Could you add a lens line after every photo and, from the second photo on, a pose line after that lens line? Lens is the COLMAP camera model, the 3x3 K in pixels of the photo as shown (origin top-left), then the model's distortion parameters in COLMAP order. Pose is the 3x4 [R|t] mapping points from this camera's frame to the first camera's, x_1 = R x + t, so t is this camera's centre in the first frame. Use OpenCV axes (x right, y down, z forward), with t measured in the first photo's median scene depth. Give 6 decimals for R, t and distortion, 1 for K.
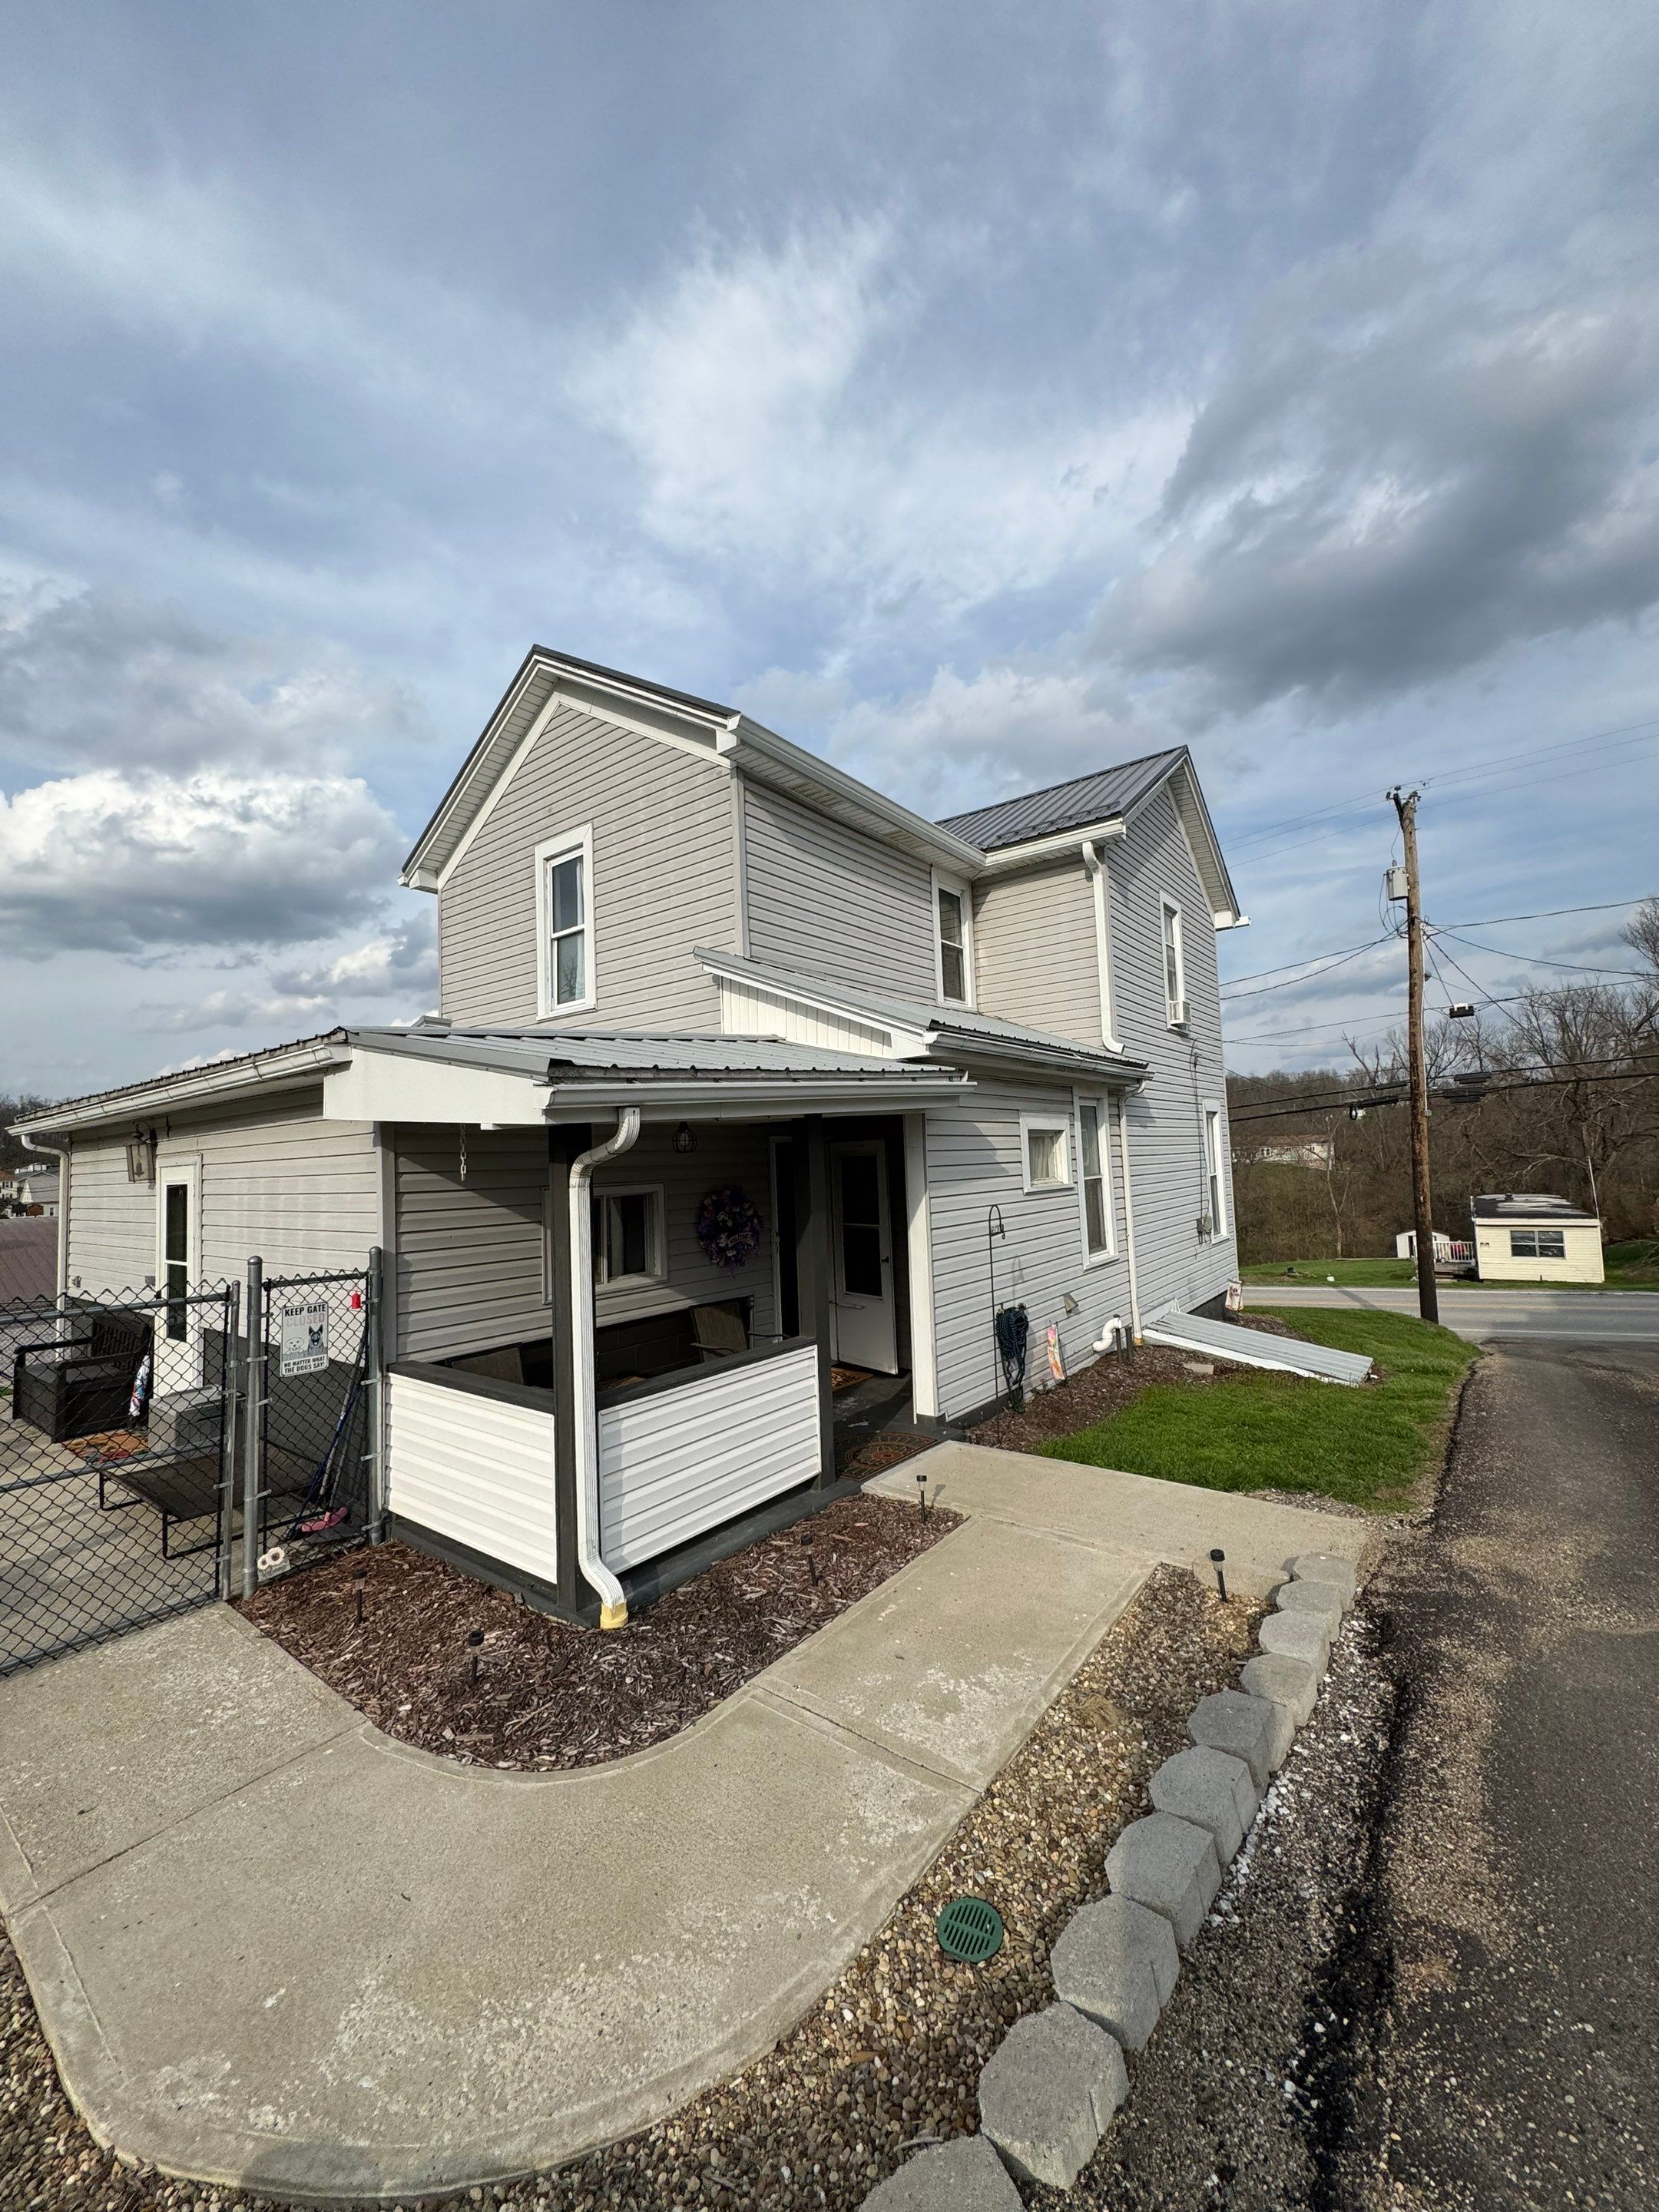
lens RADIAL K [[875.5, 0, 831.8], [0, 875.5, 1119.9], [0, 0, 1]] dist [-0.002602, 0.001172]
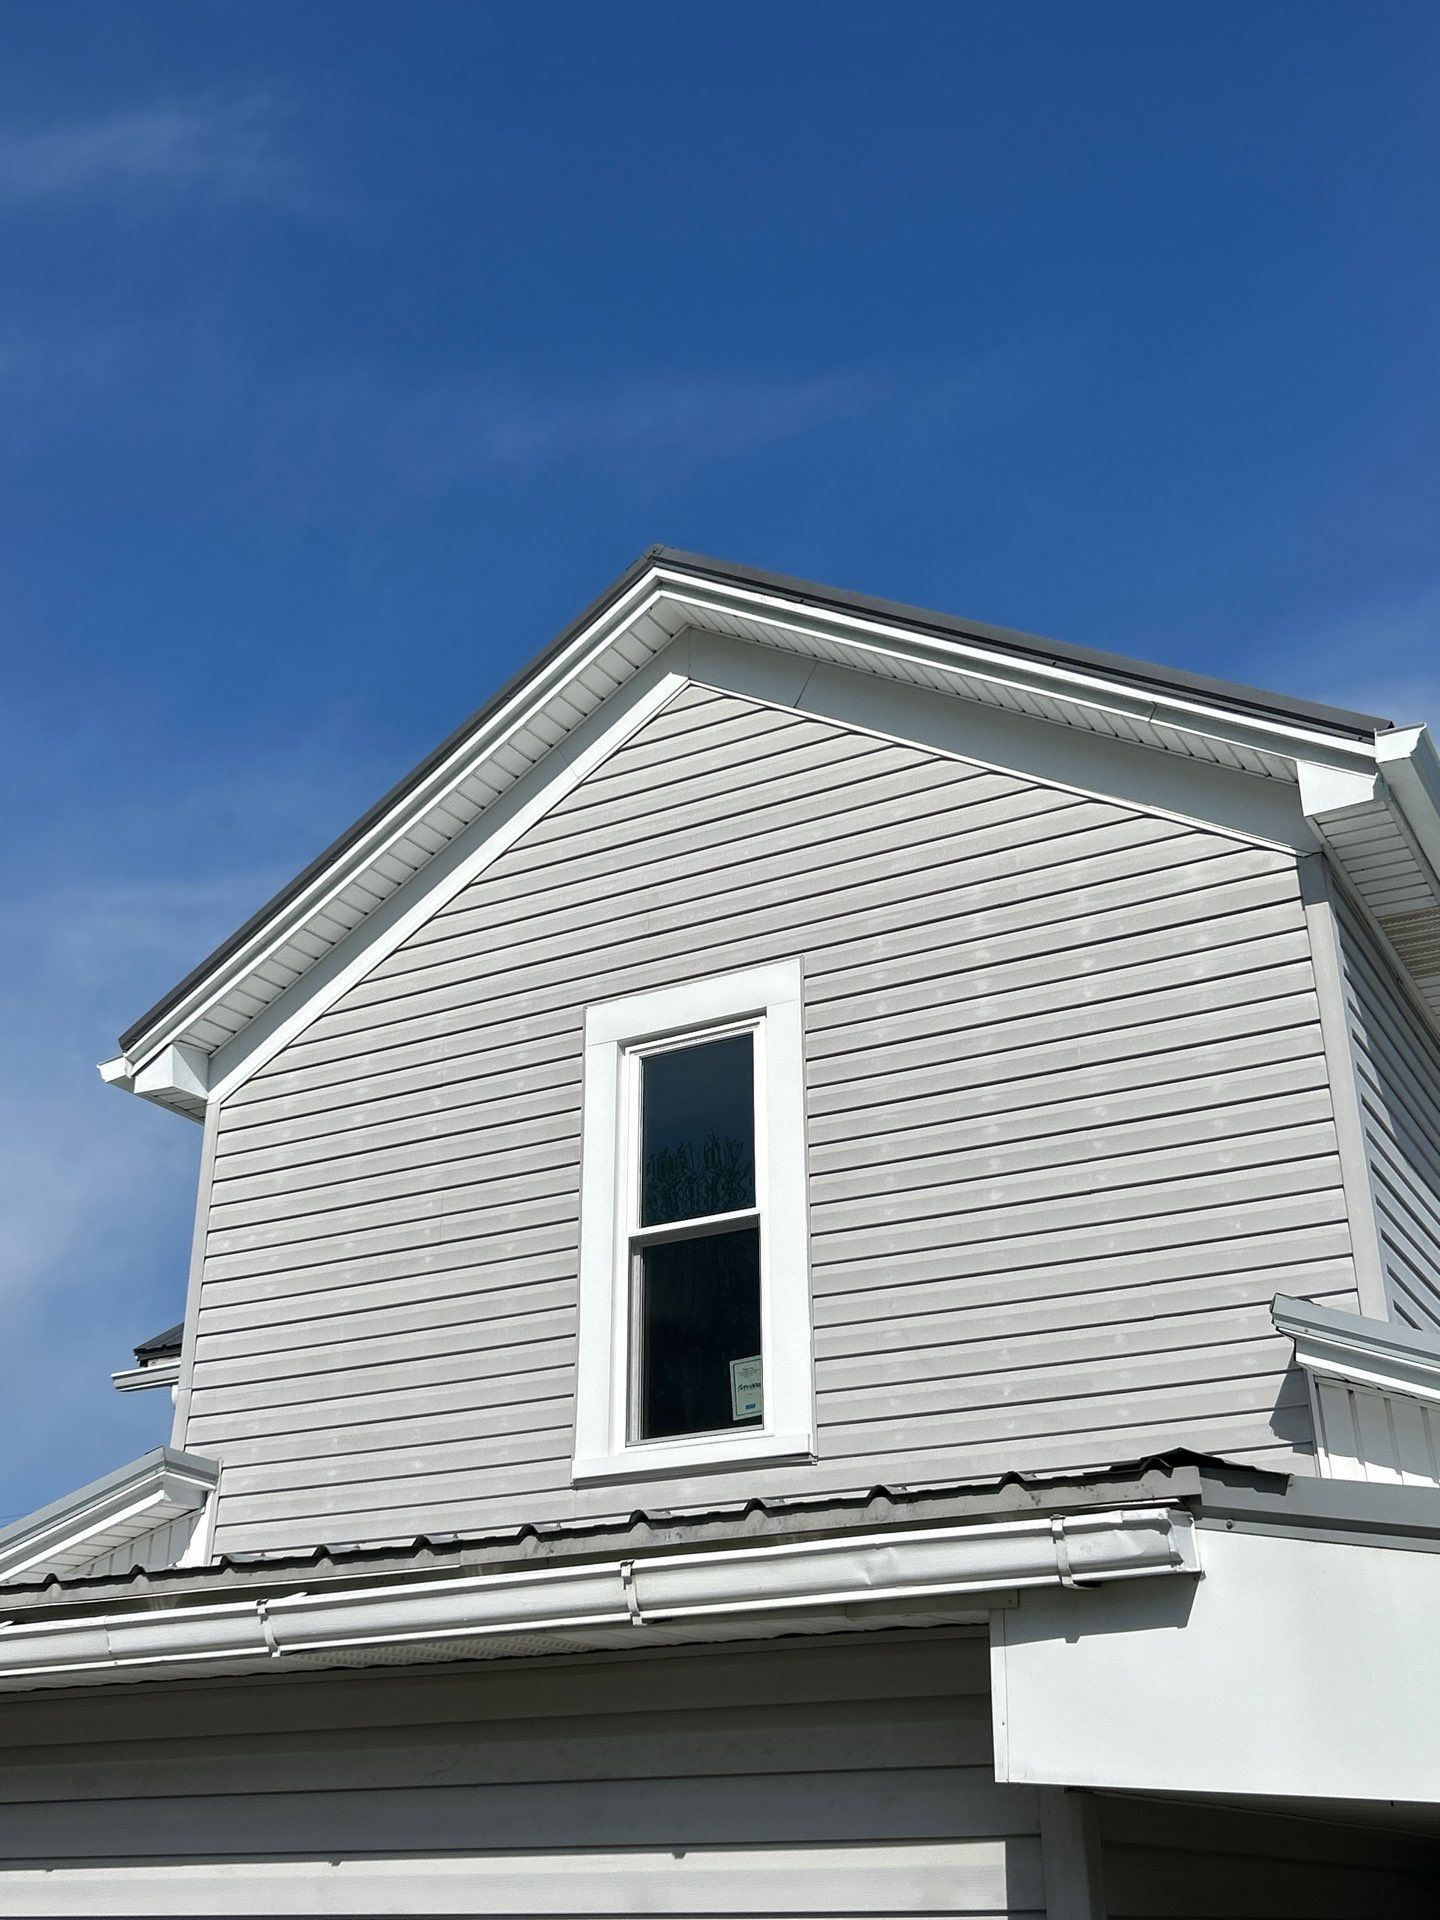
lens RADIAL K [[2052.9, 0, 732.2], [0, 2052.9, 945.5], [0, 0, 1]] dist [0.024150, 0.000000]
pose [[0.988300, 0.093632, 0.120403, -0.473550], [-0.040444, 0.922016, -0.385034, 0.004517], [-0.147065, 0.375659, 0.915015, 0.199318]]
